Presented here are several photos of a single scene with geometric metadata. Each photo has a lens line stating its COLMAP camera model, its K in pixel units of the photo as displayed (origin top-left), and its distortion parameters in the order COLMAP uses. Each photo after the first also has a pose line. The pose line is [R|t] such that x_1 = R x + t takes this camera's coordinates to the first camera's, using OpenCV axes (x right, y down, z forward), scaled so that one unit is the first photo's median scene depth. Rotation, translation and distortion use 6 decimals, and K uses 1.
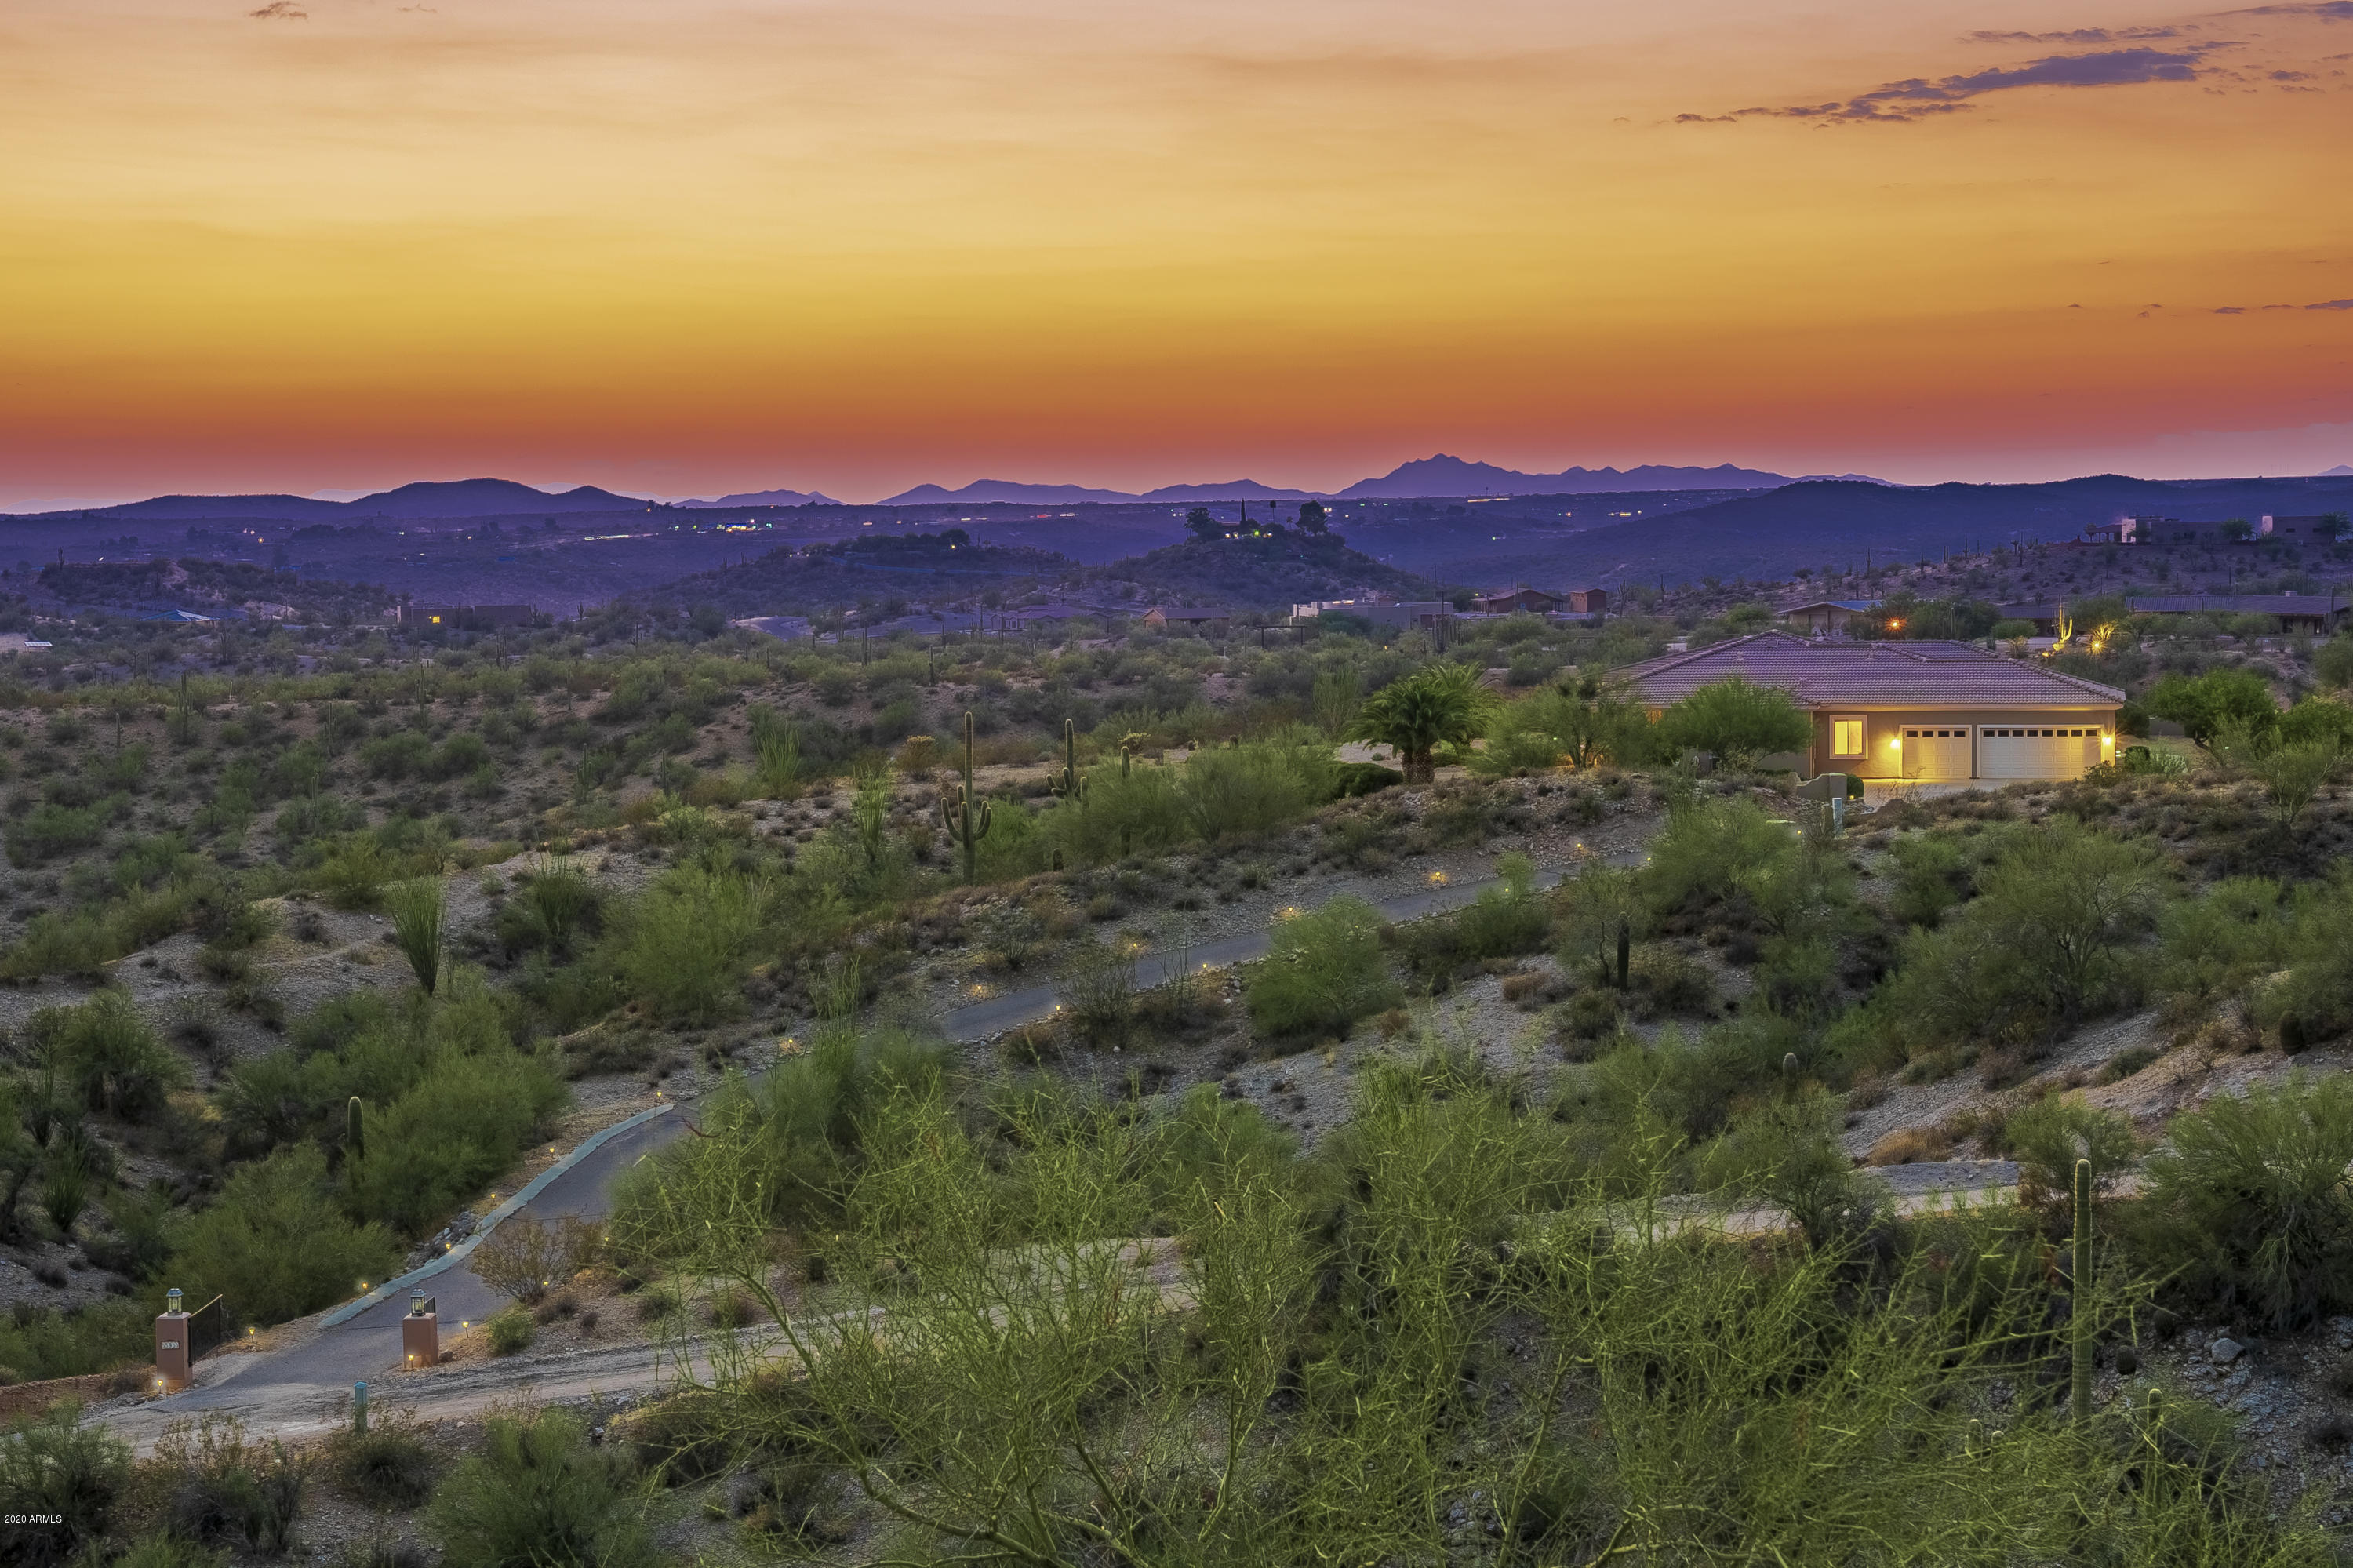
lens RADIAL K [[4052.9, 0, 1185.8], [0, 4052.9, 781.8], [0, 0, 1]] dist [0.074518, 0.000000]
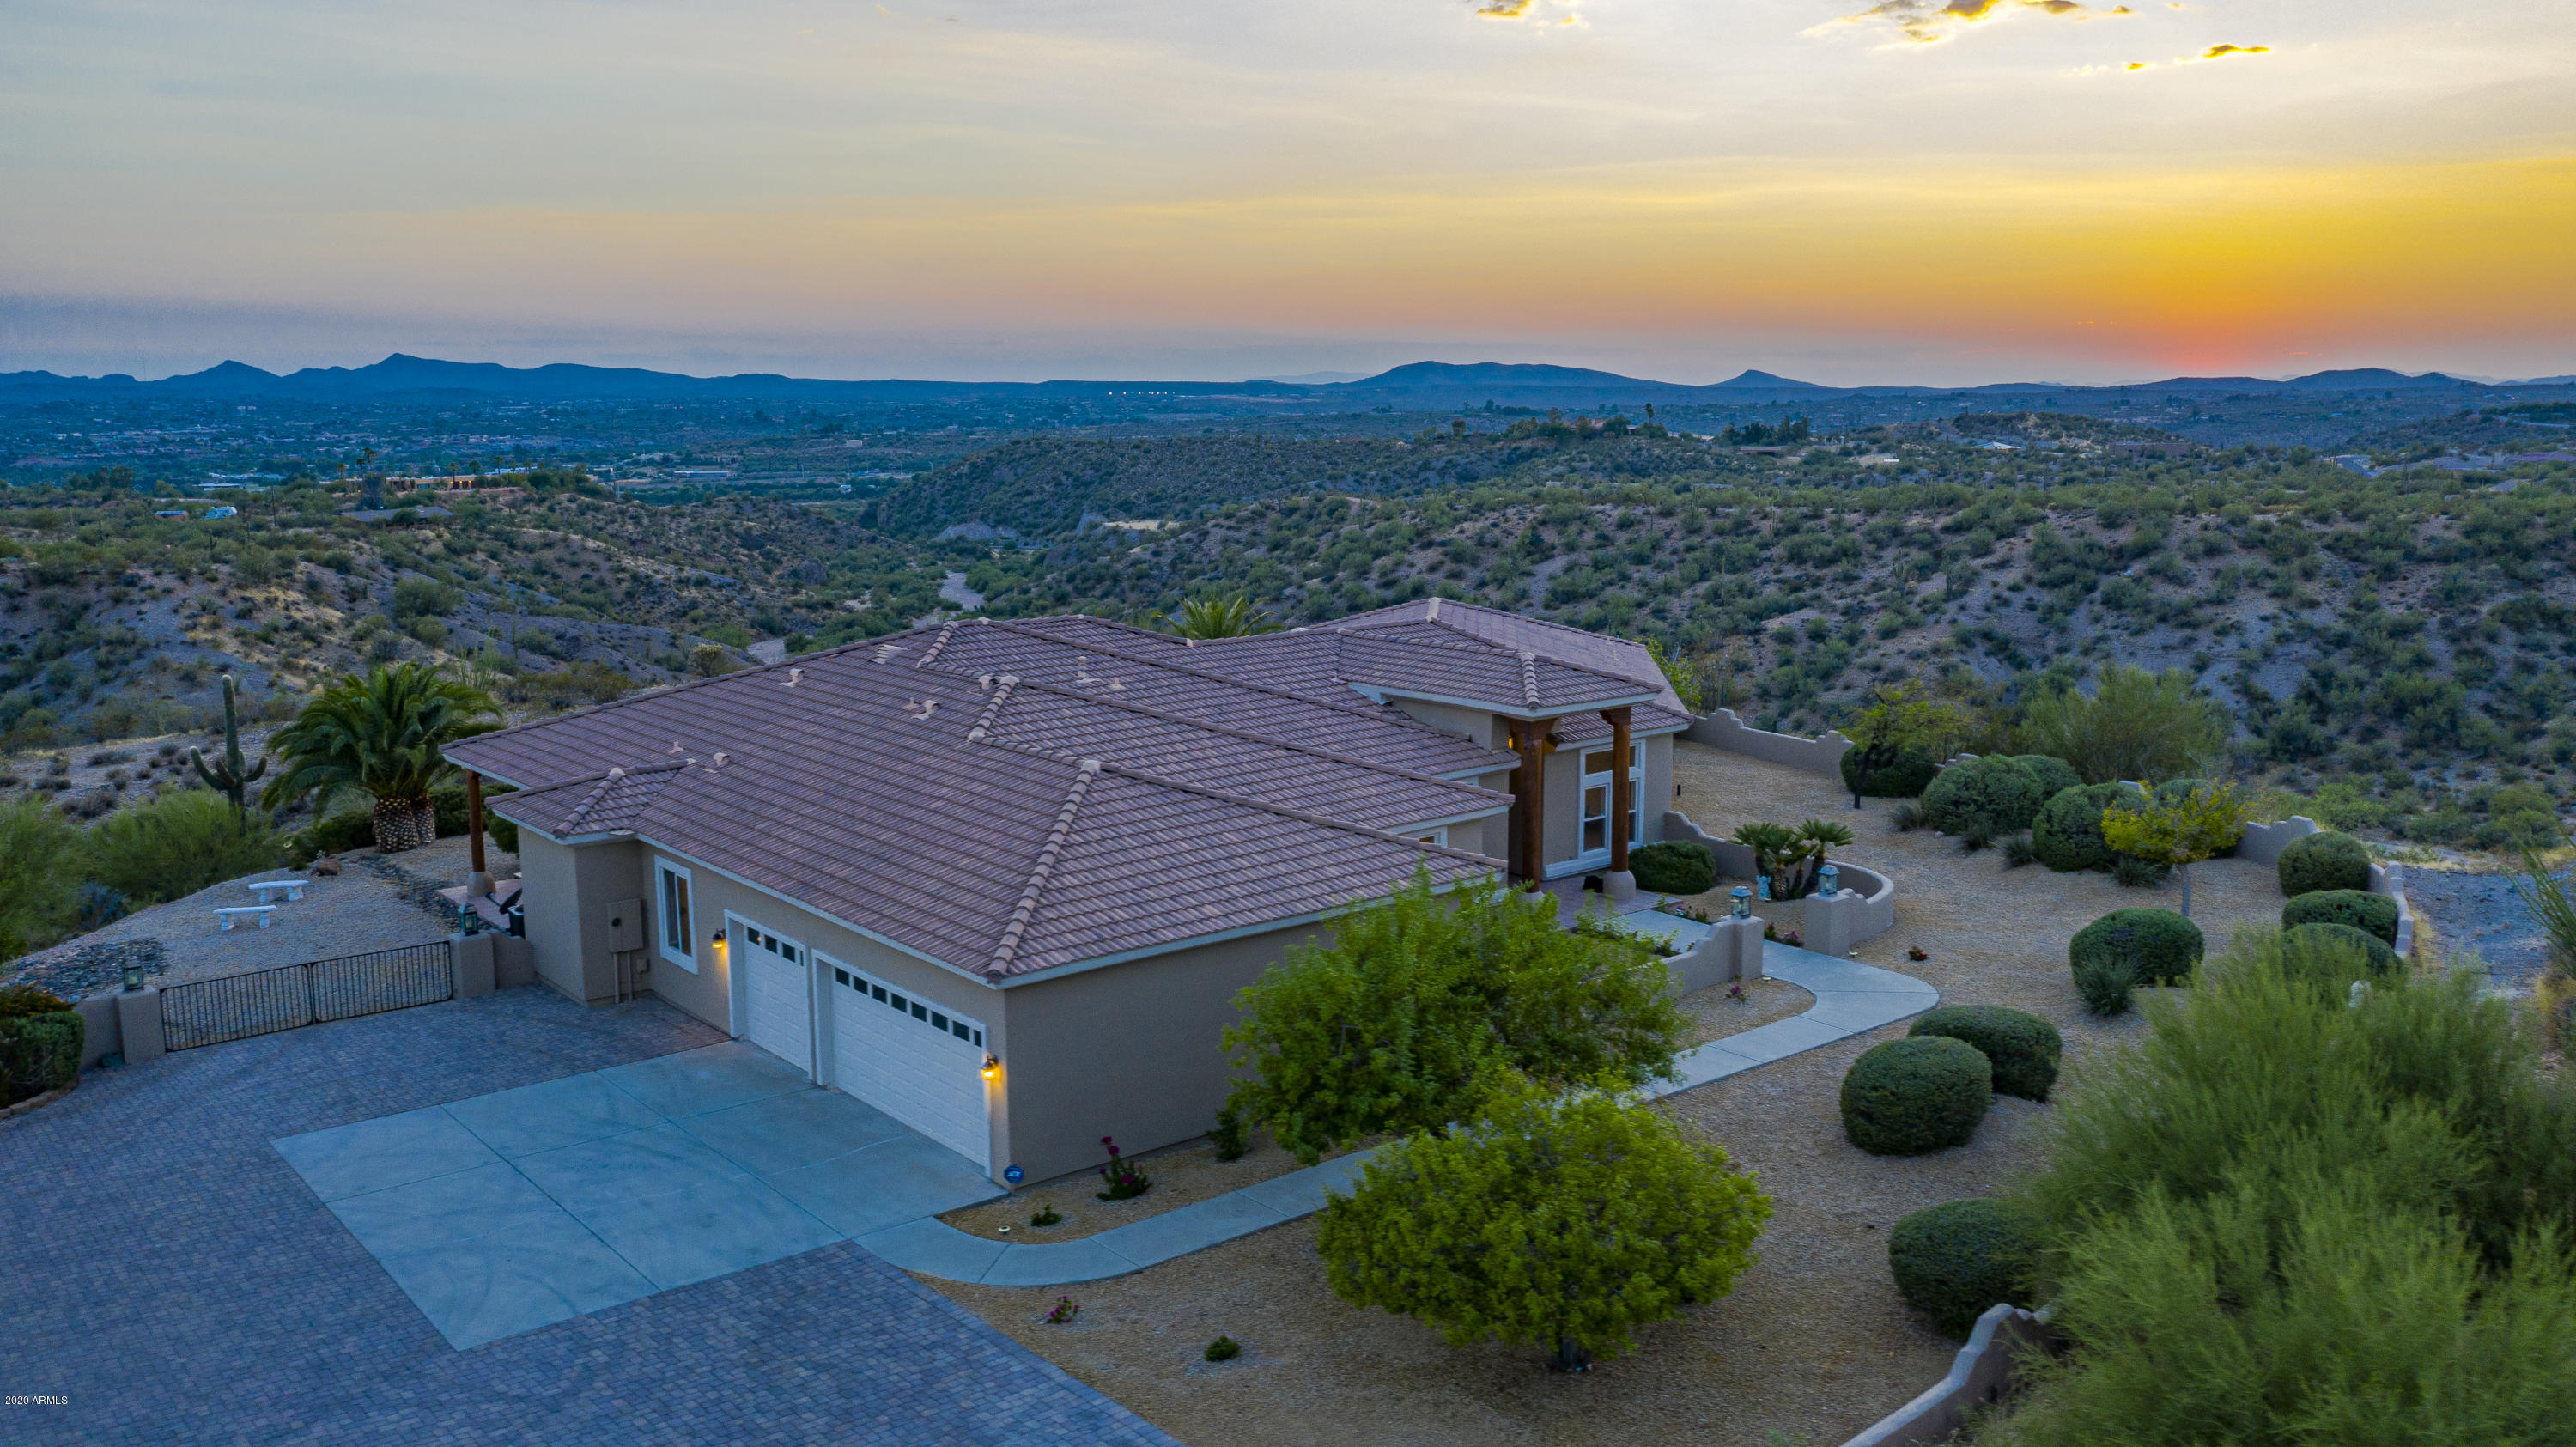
lens RADIAL K [[2034.4, 0, 1285.2], [0, 2034.4, 724.5], [0, 0, 1]] dist [-0.038615, 0.017300]
pose [[0.785413, 0.103483, -0.610261, 0.113879], [-0.041875, 0.992550, 0.114415, -0.019169], [0.617554, -0.064309, 0.783895, 0.297607]]
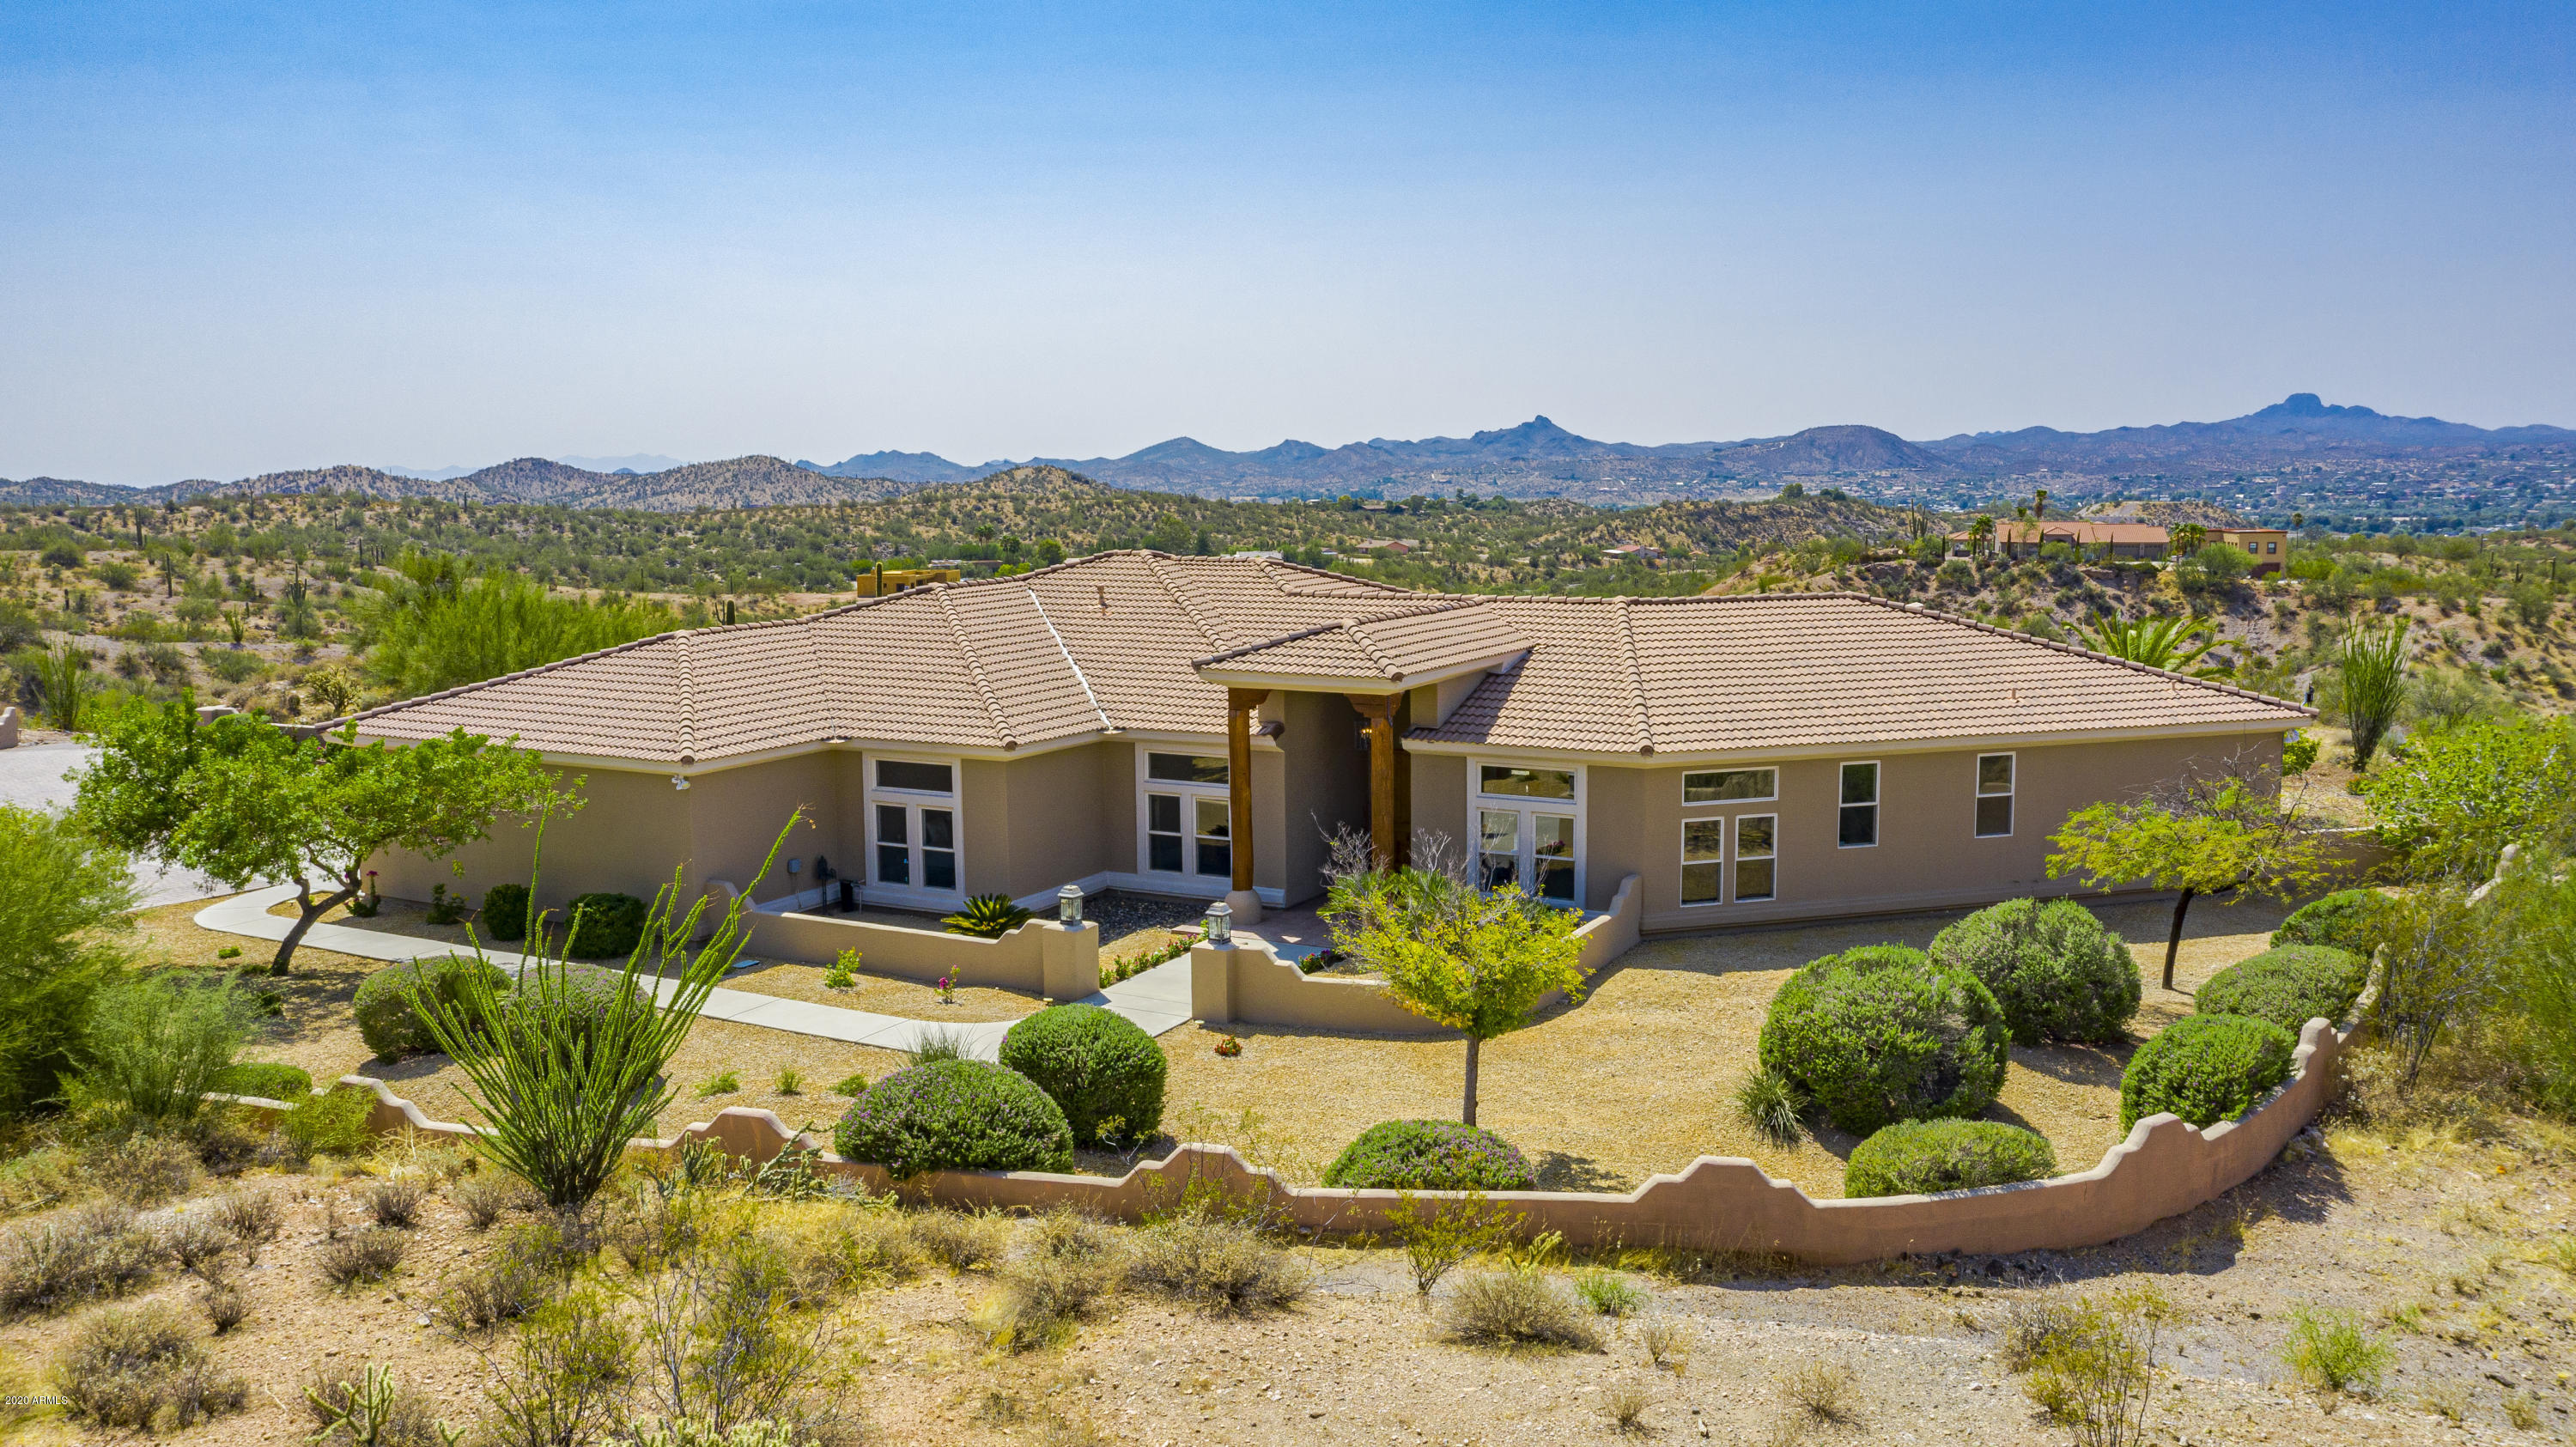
lens RADIAL K [[2034.4, 0, 1286.3], [0, 2034.4, 705.8], [0, 0, 1]] dist [-0.038615, 0.017300]
pose [[-0.277037, 0.124317, -0.952783, 0.138355], [-0.047421, 0.988618, 0.142781, -0.019926], [0.959688, 0.084738, -0.267989, 0.388204]]
